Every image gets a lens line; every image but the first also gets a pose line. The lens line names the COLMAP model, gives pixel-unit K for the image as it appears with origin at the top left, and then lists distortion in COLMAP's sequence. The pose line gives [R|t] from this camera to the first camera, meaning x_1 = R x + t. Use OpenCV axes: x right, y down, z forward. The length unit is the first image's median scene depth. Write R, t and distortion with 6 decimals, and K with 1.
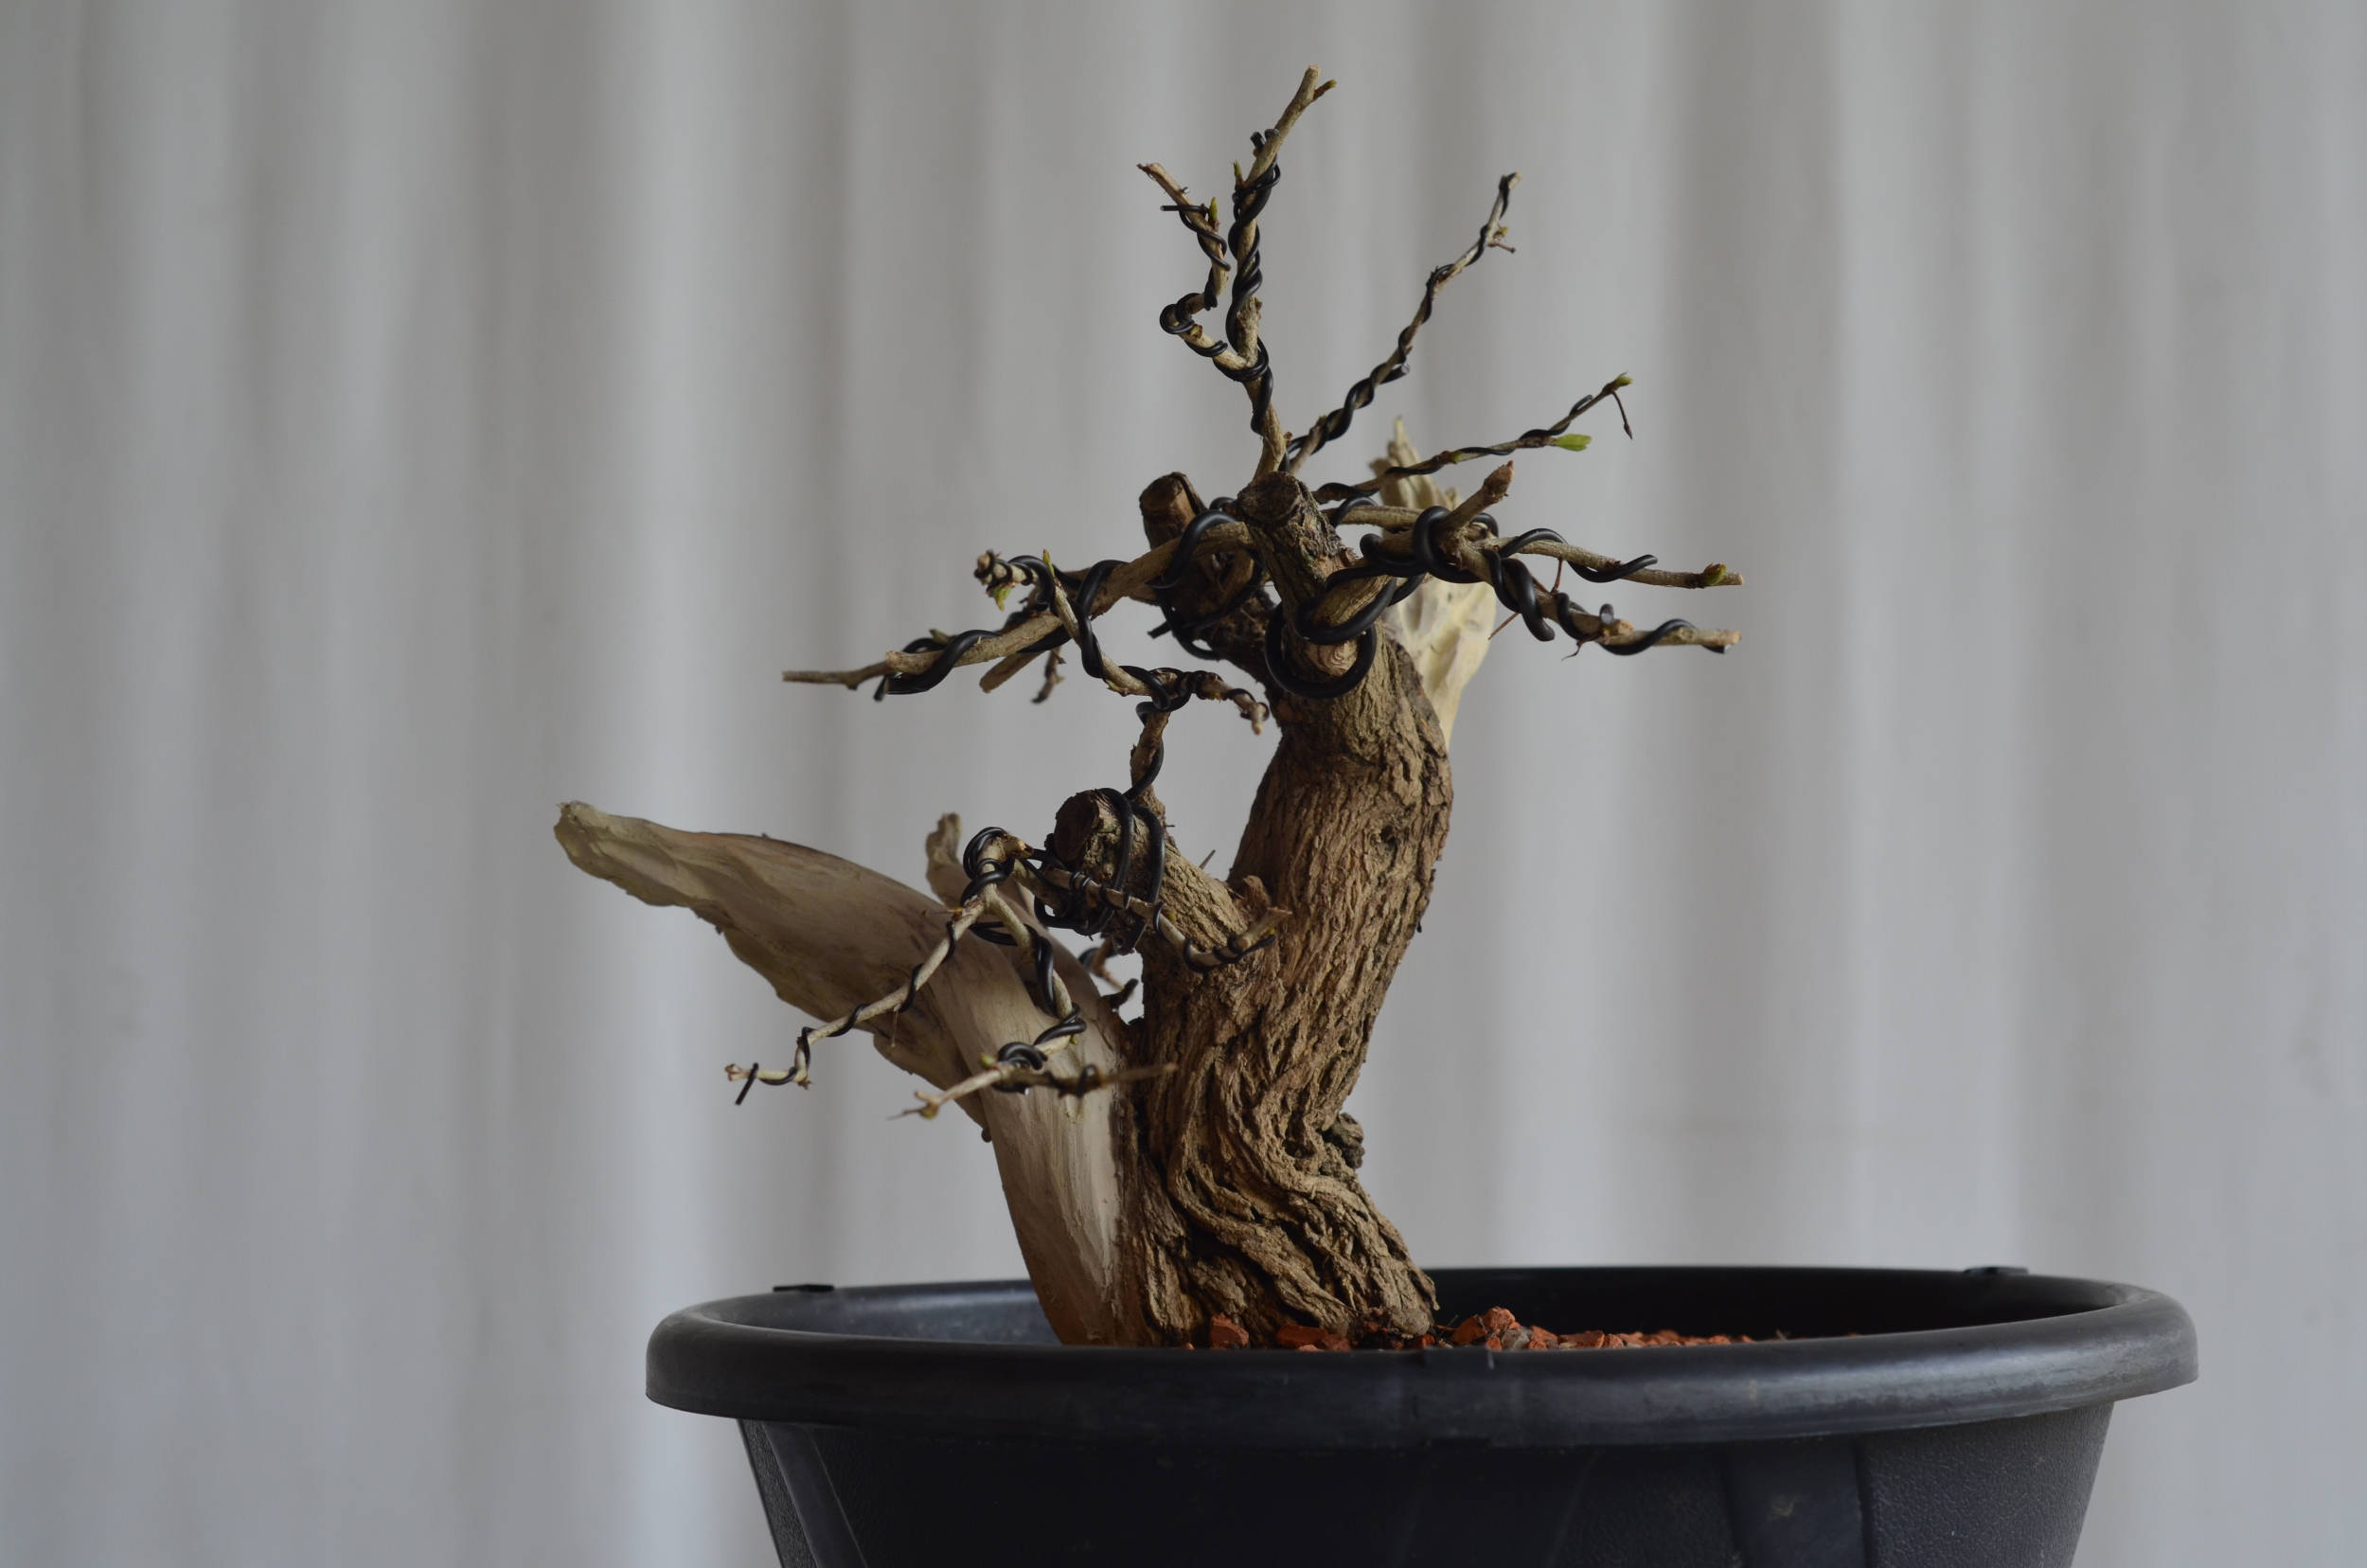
lens RADIAL K [[5181.3, 0, 1187.5], [0, 5181.3, 736.6], [0, 0, 1]] dist [-0.027385, -0.094062]
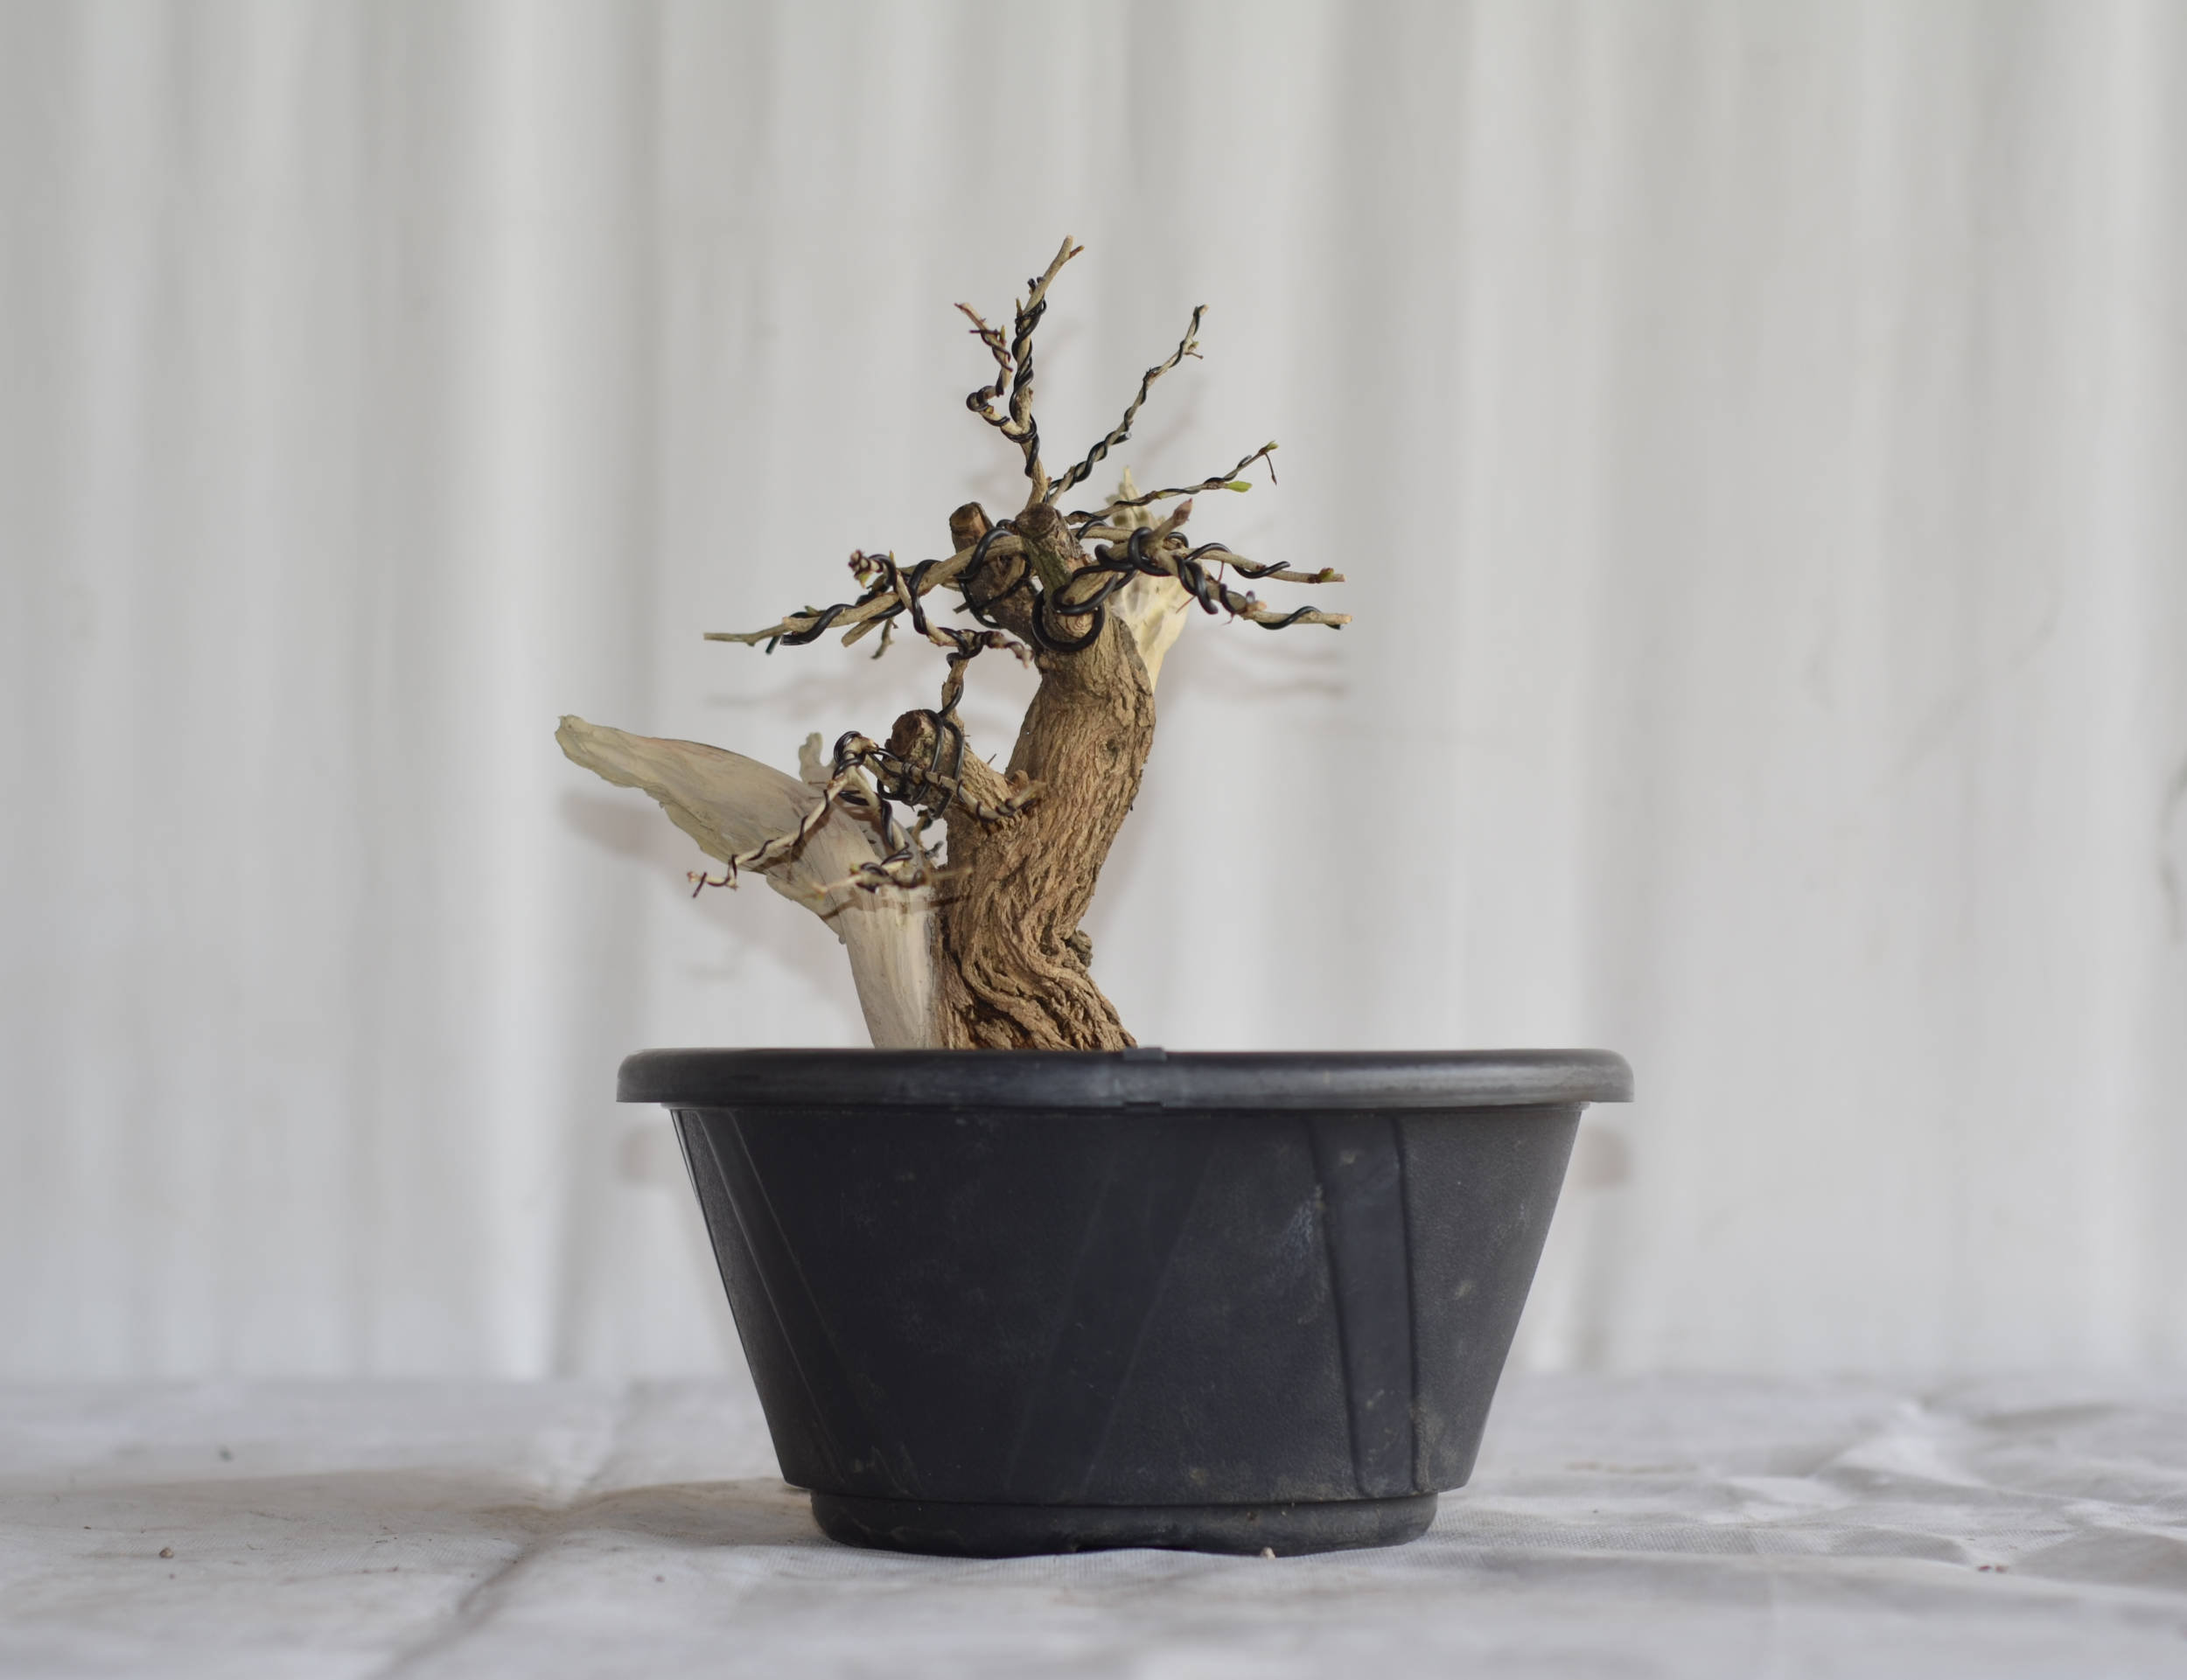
lens RADIAL K [[5885.3, 0, 1093.5], [0, 5885.3, 840.0], [0, 0, 1]] dist [-0.060427, -0.102453]
pose [[0.999540, 0.015530, 0.026048, -0.010786], [-0.015709, 0.999854, 0.006663, 0.035830], [-0.025941, -0.007069, 0.999638, -0.721554]]
